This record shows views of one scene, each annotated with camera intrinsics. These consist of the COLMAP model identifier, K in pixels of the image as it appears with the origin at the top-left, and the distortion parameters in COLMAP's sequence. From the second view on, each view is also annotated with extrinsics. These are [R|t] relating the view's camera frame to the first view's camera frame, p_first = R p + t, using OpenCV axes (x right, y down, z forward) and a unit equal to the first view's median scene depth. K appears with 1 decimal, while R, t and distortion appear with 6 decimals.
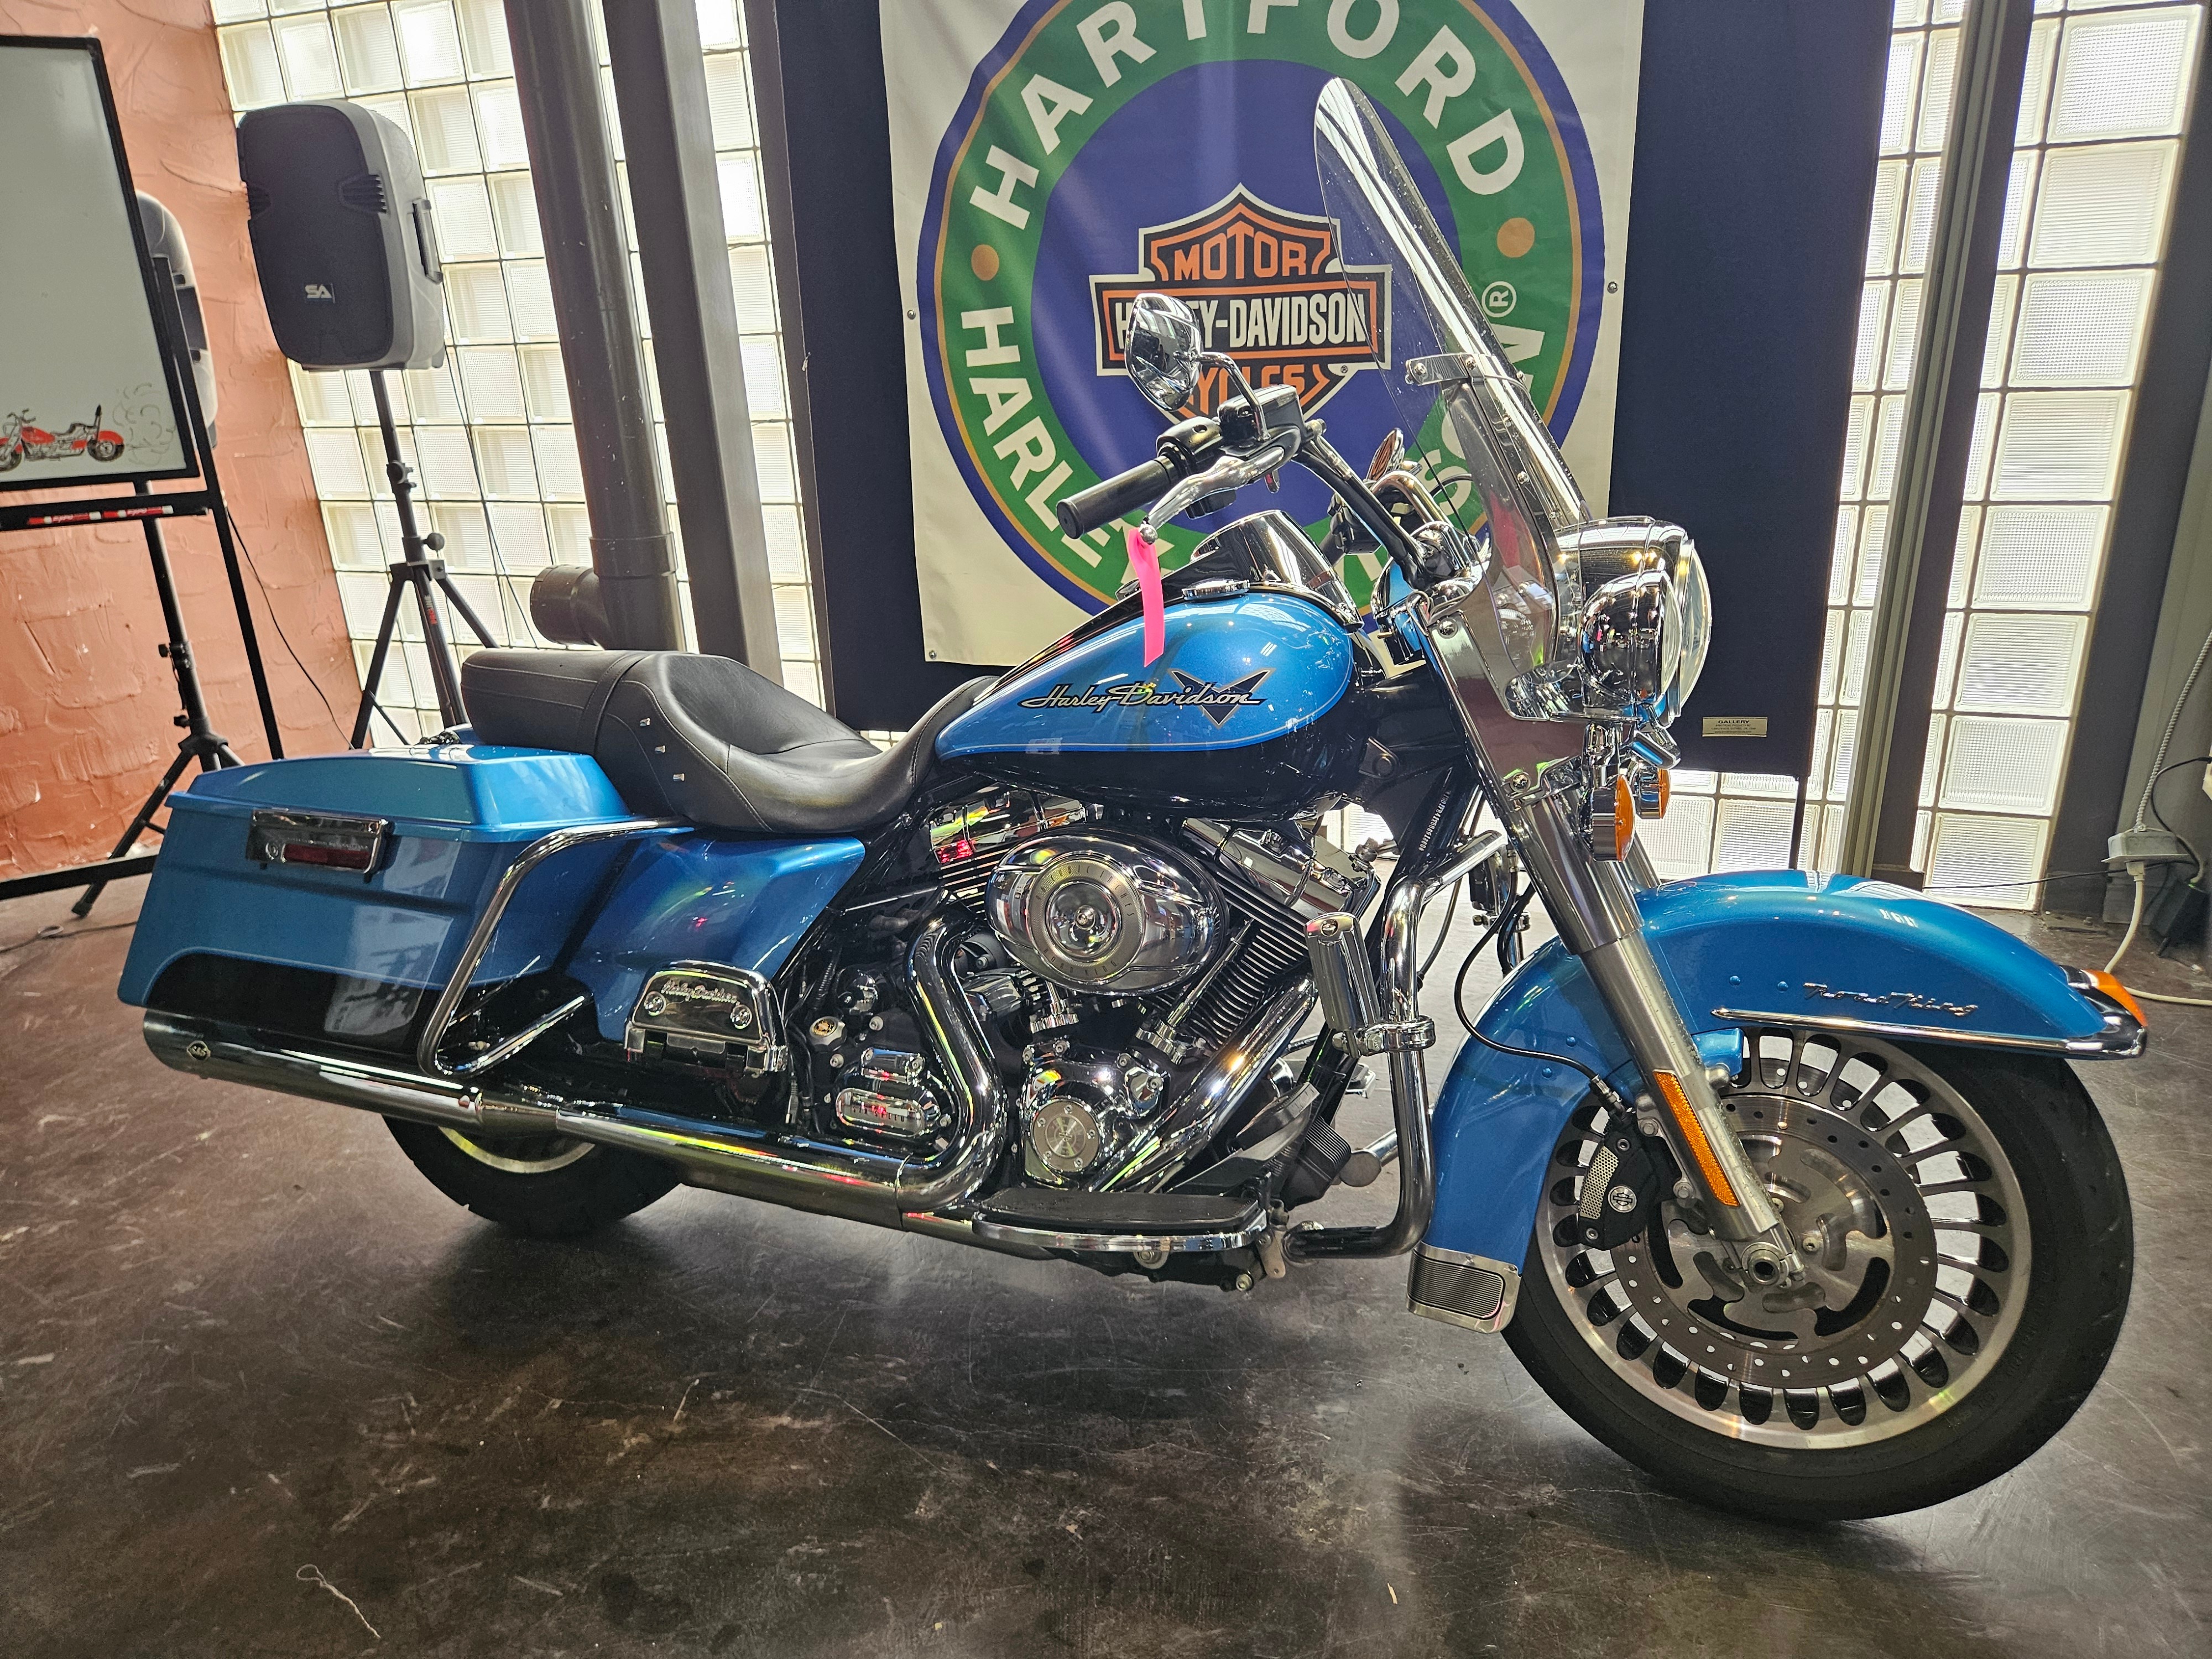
lens RADIAL K [[1470.1, 0, 1117.3], [0, 1470.1, 855.3], [0, 0, 1]] dist [0.072147, -0.069231]
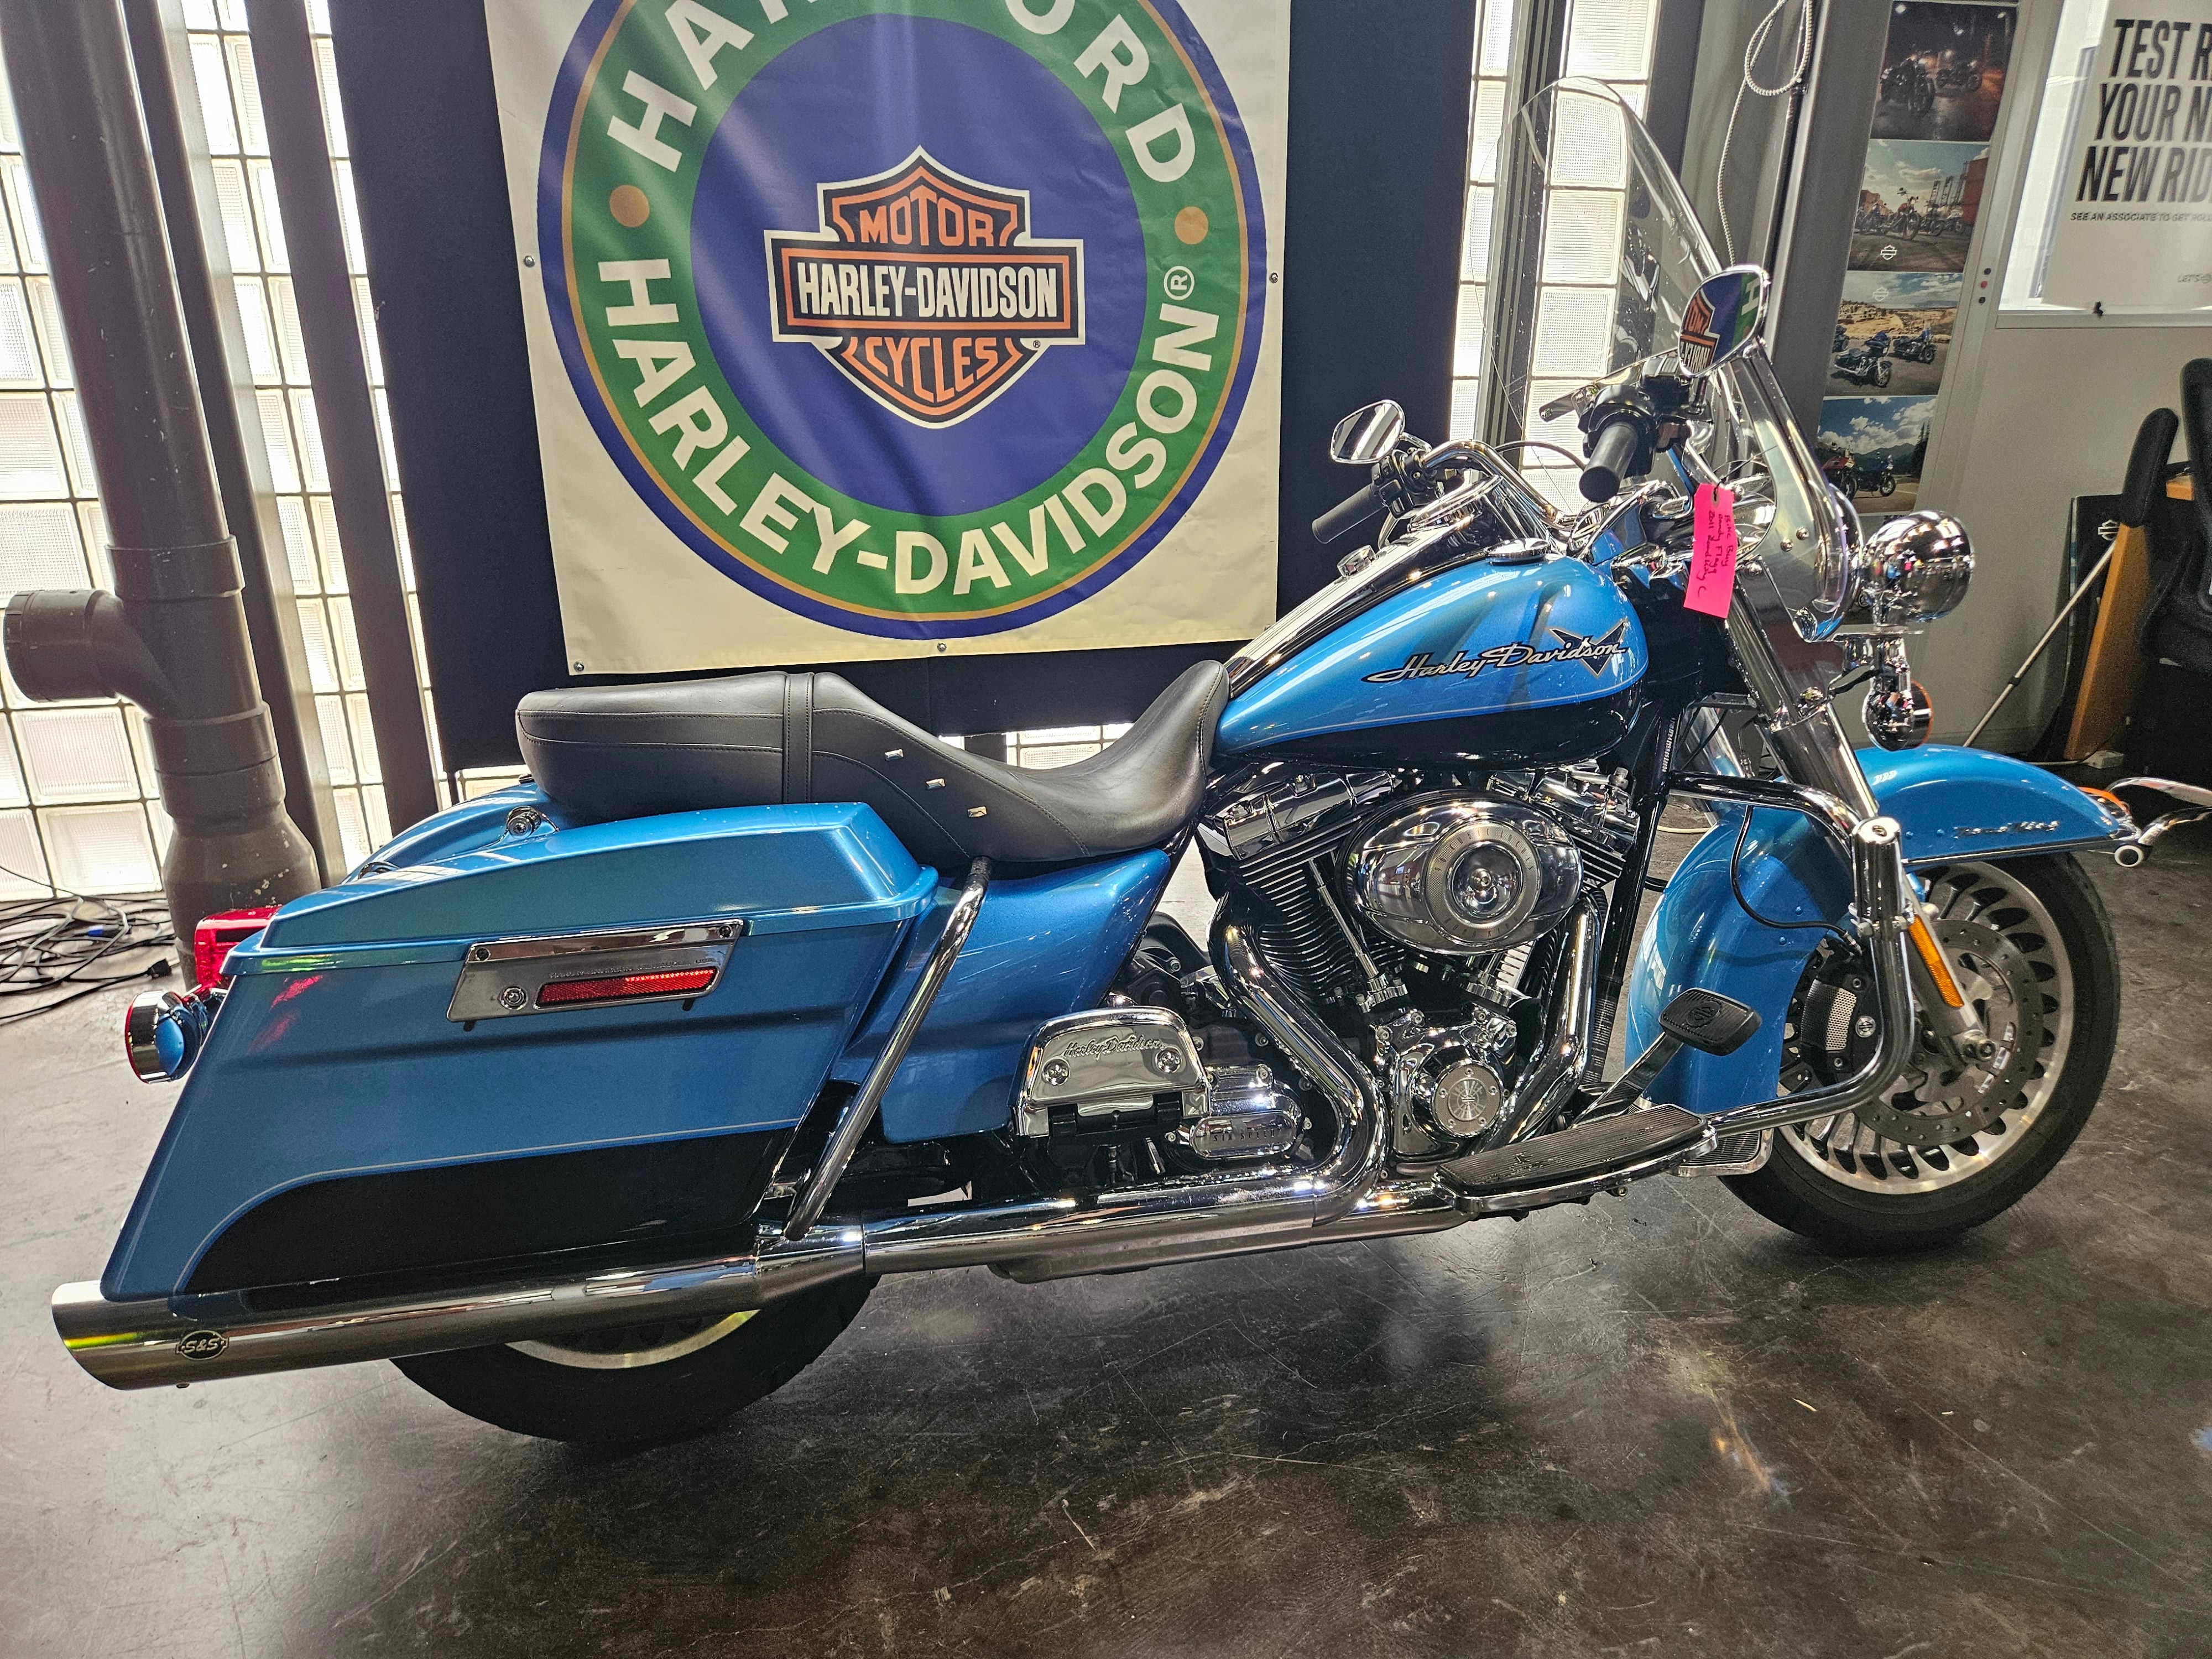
lens RADIAL K [[1474.9, 0, 1106.1], [0, 1474.9, 840.0], [0, 0, 1]] dist [0.068945, -0.066985]
pose [[0.822852, -0.156013, 0.546419, -0.407993], [0.154642, 0.986761, 0.048864, -0.038610], [-0.546809, 0.044292, 0.836085, 0.148844]]
